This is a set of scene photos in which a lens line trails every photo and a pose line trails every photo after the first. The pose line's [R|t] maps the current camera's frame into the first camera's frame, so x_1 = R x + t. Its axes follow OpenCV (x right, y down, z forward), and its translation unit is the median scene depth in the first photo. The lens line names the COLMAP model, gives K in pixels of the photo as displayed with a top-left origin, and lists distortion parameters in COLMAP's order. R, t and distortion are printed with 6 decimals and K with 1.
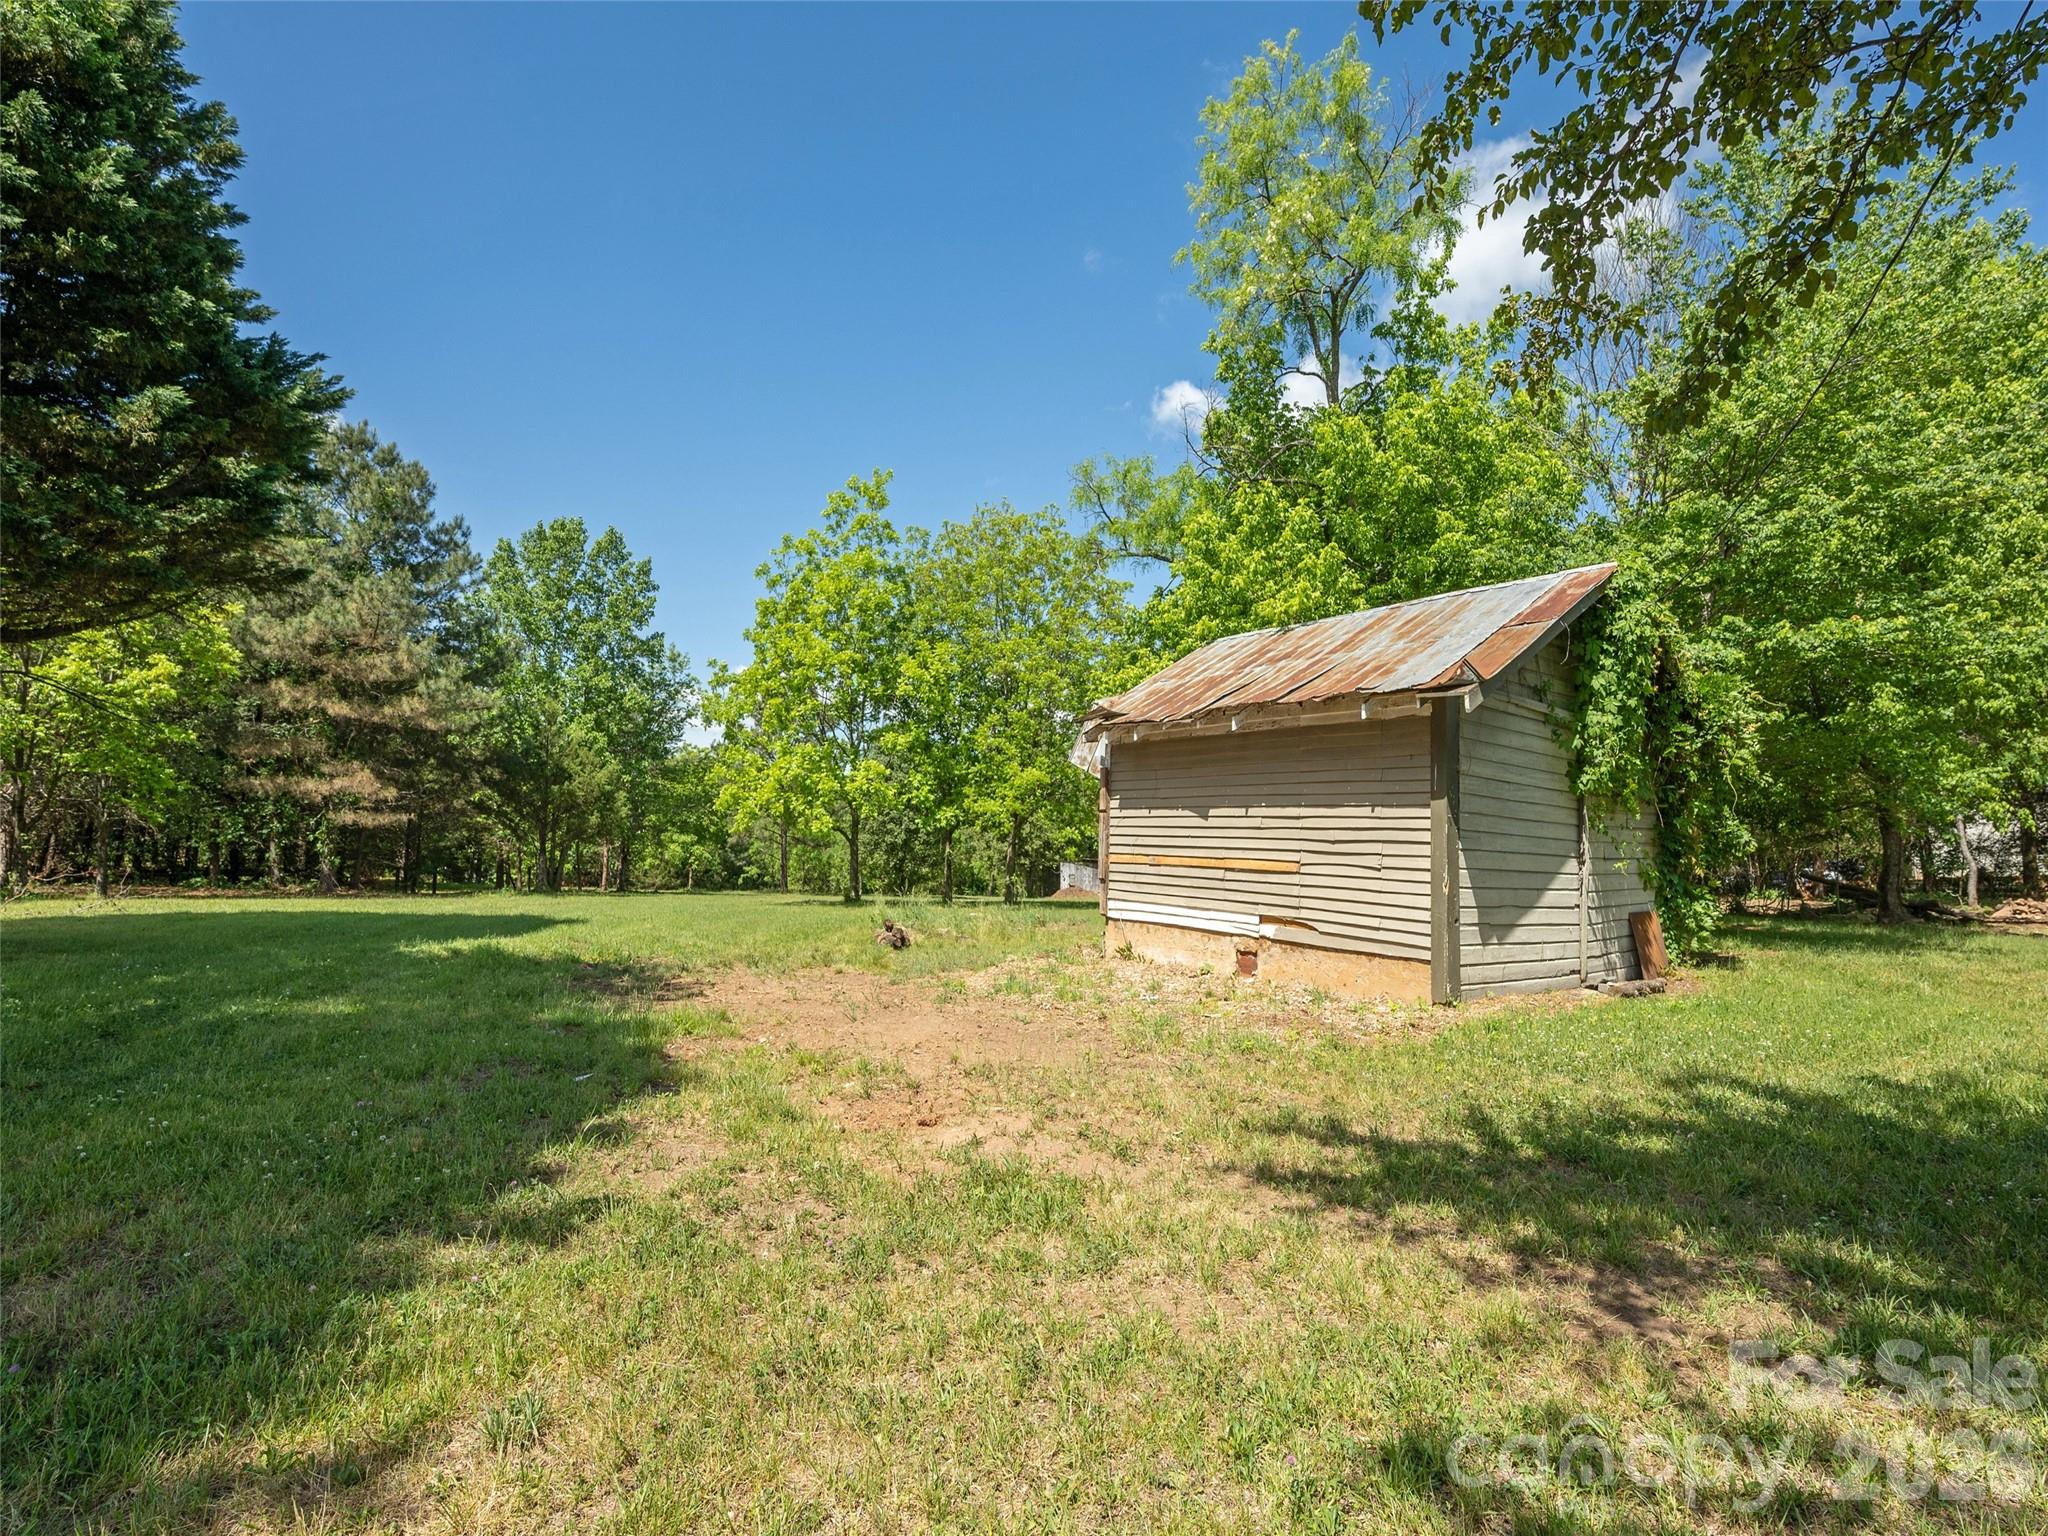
lens RADIAL K [[911.8, 0, 1082.4], [0, 911.8, 809.2], [0, 0, 1]] dist [-0.001353, -0.001728]
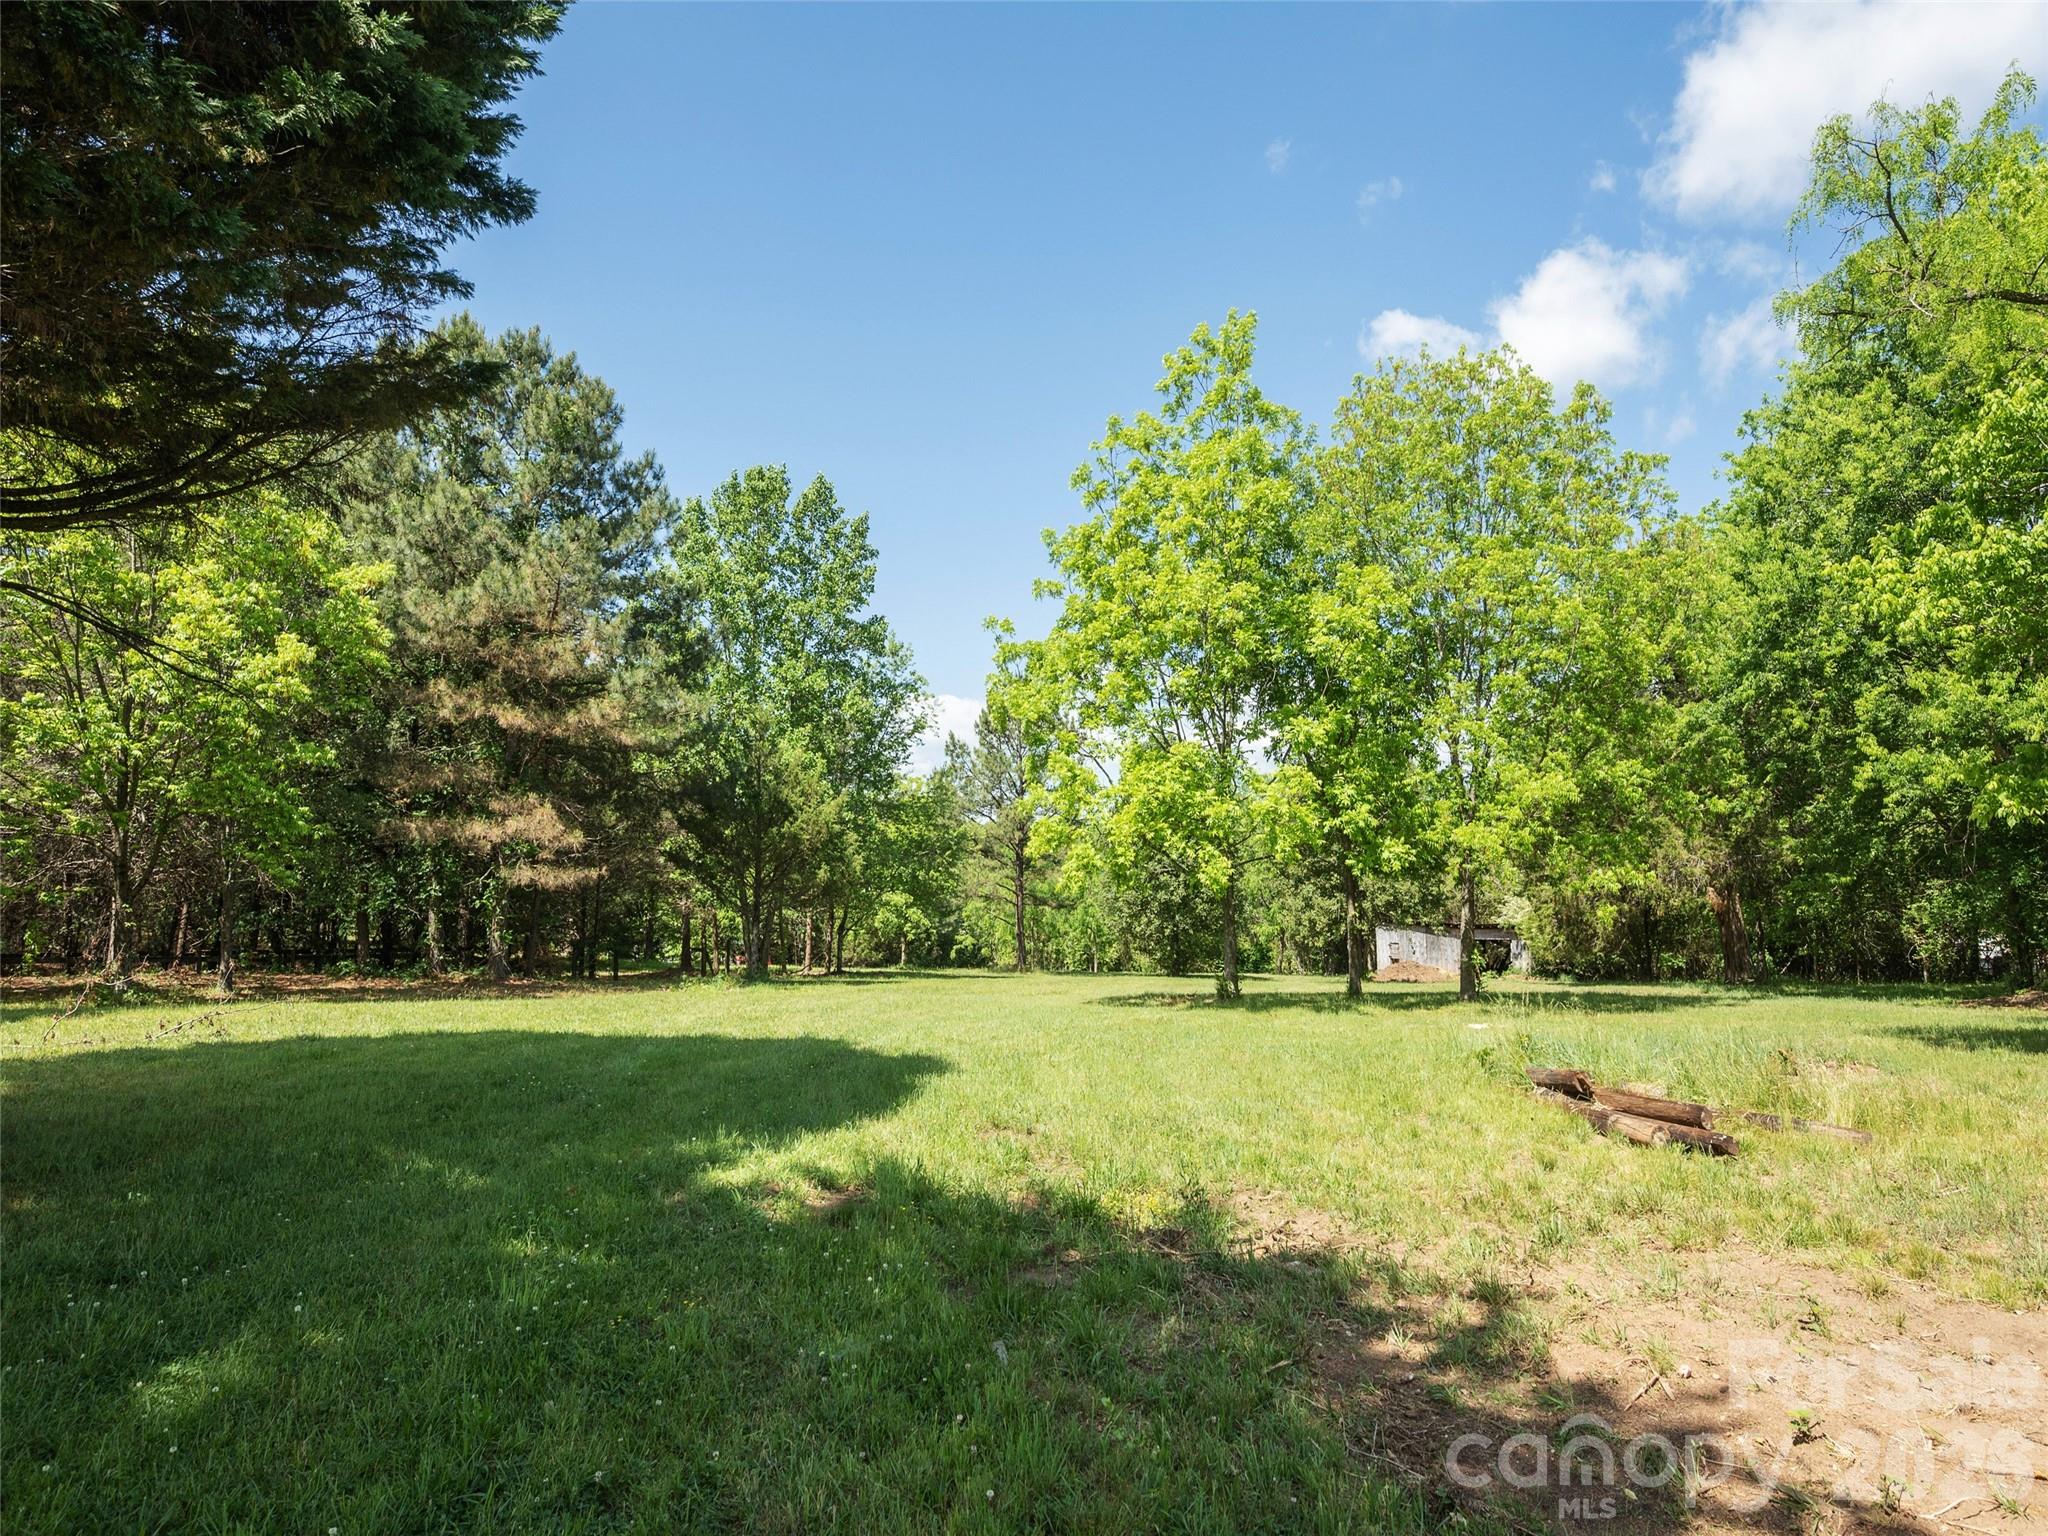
lens RADIAL K [[1180.6, 0, 1047.4], [0, 1180.6, 816.9], [0, 0, 1]] dist [-0.006548, 0.003101]
pose [[0.970461, -0.029709, -0.239422, -0.185764], [0.021662, 0.999111, -0.036169, 0.005650], [0.240284, 0.029914, 0.970242, 0.204370]]
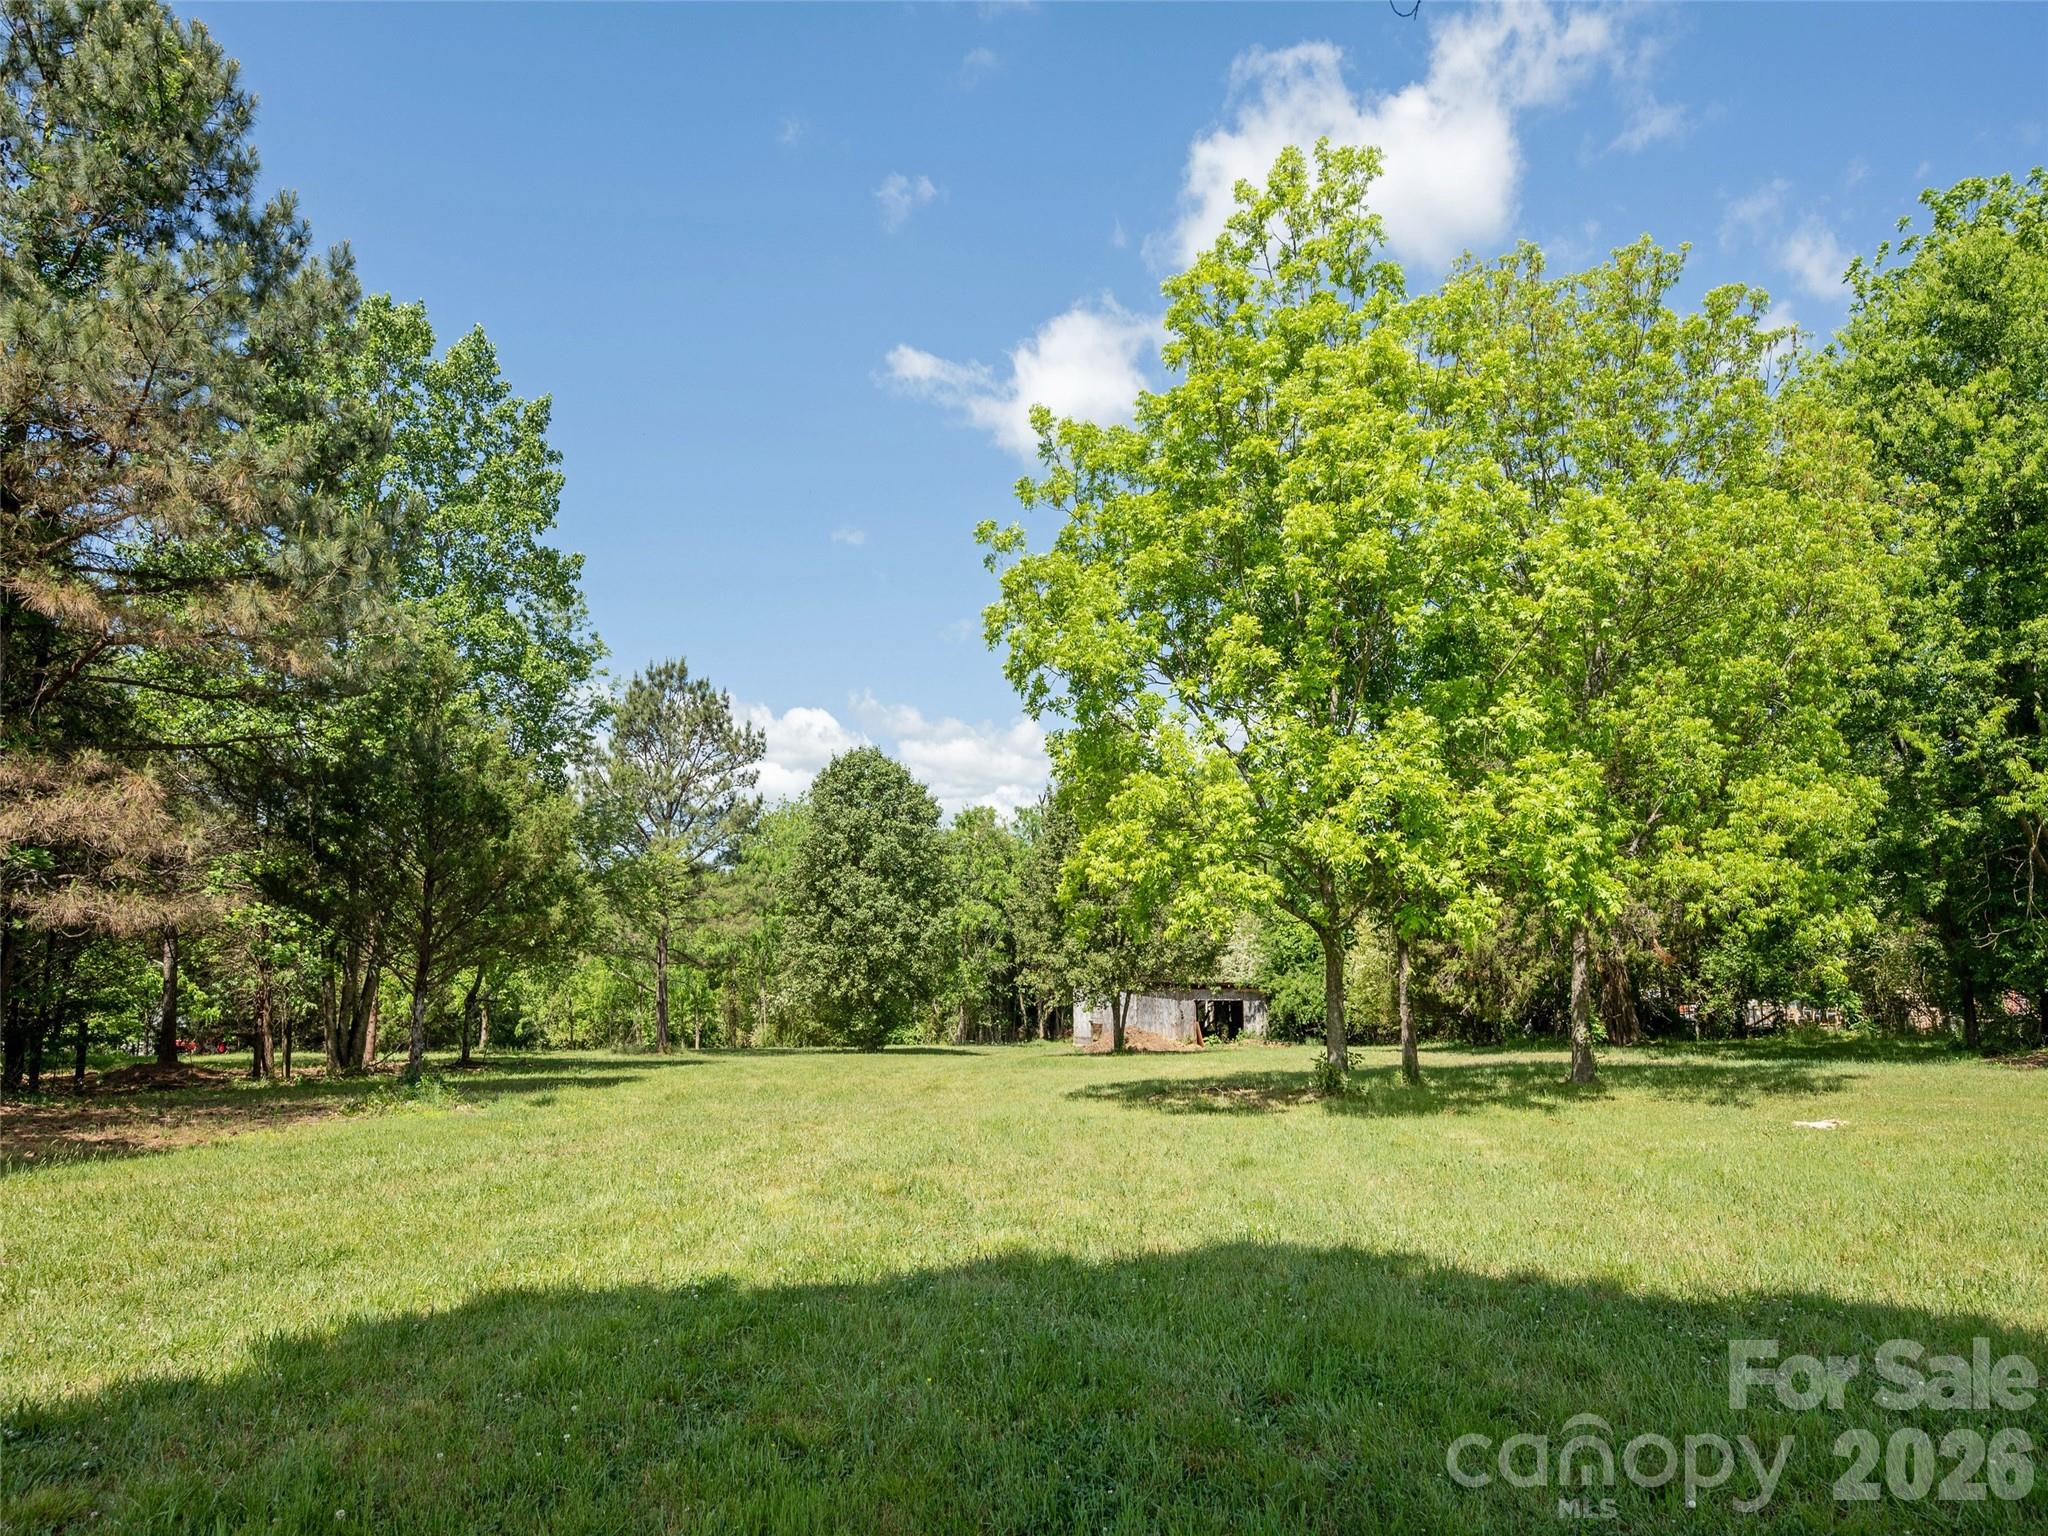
lens RADIAL K [[1304.6, 0, 1099.8], [0, 1304.6, 812.5], [0, 0, 1]] dist [0.024081, -0.009546]
pose [[0.985570, -0.000355, 0.169266, -0.472100], [0.012604, 0.997375, -0.071300, 0.013716], [-0.168797, 0.072405, 0.982988, 0.401419]]
